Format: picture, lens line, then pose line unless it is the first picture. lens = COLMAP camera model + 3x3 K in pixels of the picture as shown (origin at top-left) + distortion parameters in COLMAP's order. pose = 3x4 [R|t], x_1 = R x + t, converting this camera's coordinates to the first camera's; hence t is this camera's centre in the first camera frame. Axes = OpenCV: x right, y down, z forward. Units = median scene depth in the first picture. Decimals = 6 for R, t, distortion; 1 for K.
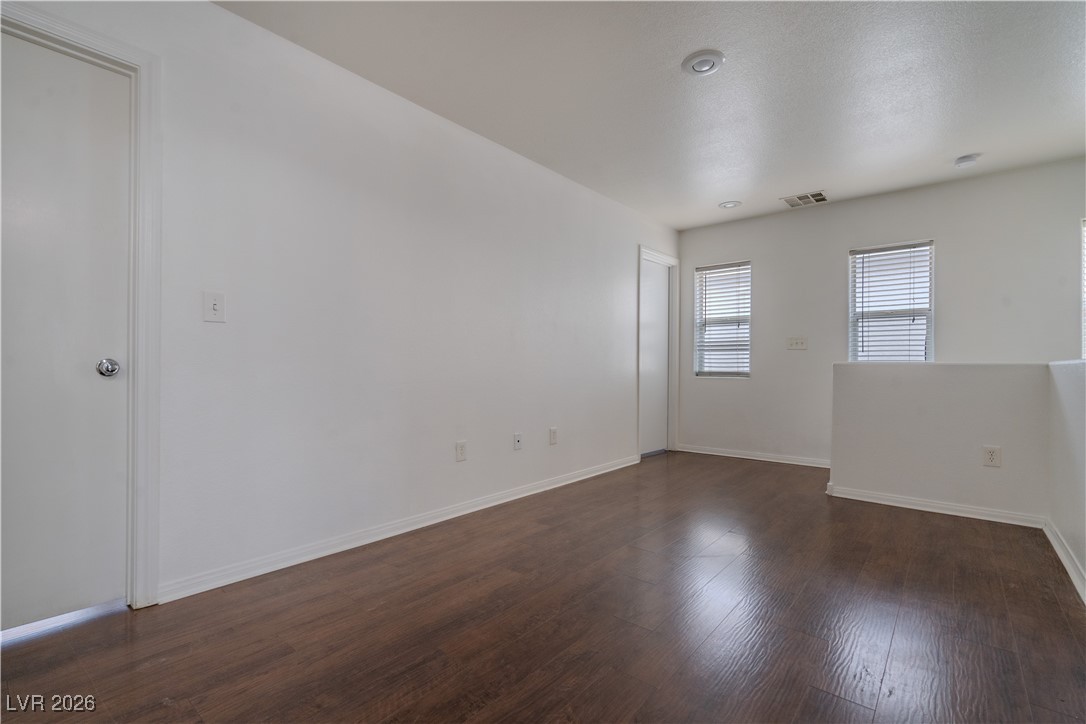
lens RADIAL K [[489.5, 0, 542.1], [0, 489.5, 363.3], [0, 0, 1]] dist [-0.009348, 0.002722]
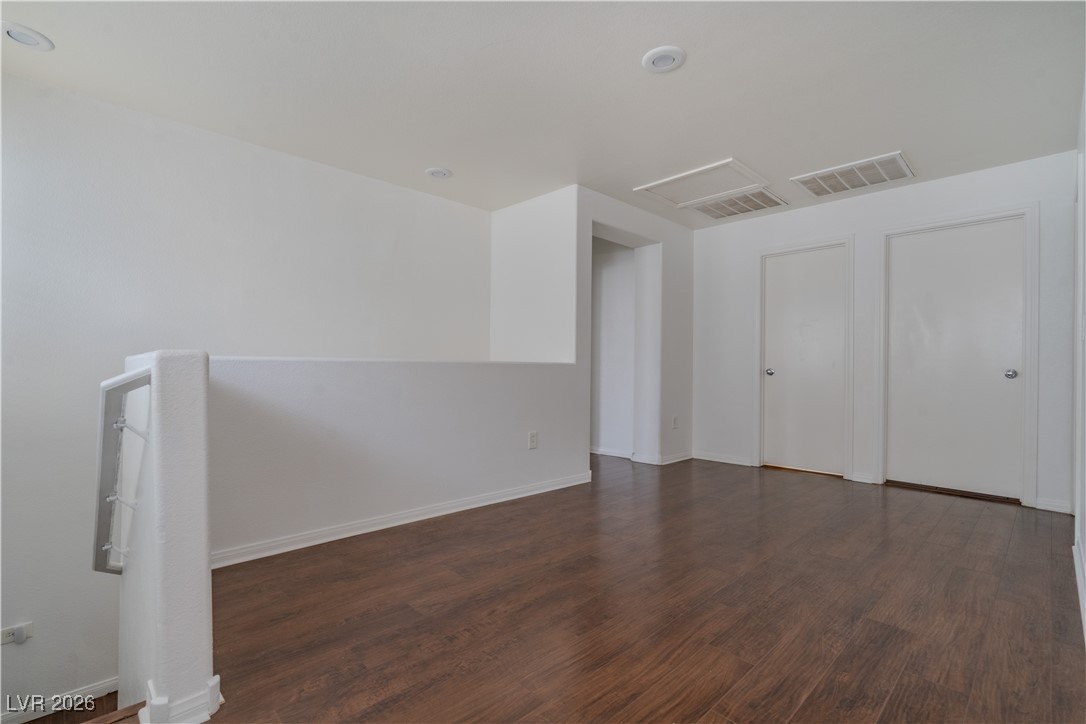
lens RADIAL K [[489.5, 0, 544.5], [0, 489.5, 363.3], [0, 0, 1]] dist [-0.009348, 0.002722]
pose [[-0.995110, -0.013133, 0.097900, 0.412571], [-0.013528, 0.999903, -0.003371, 0.002447], [-0.097846, -0.004679, -0.995191, 1.798614]]
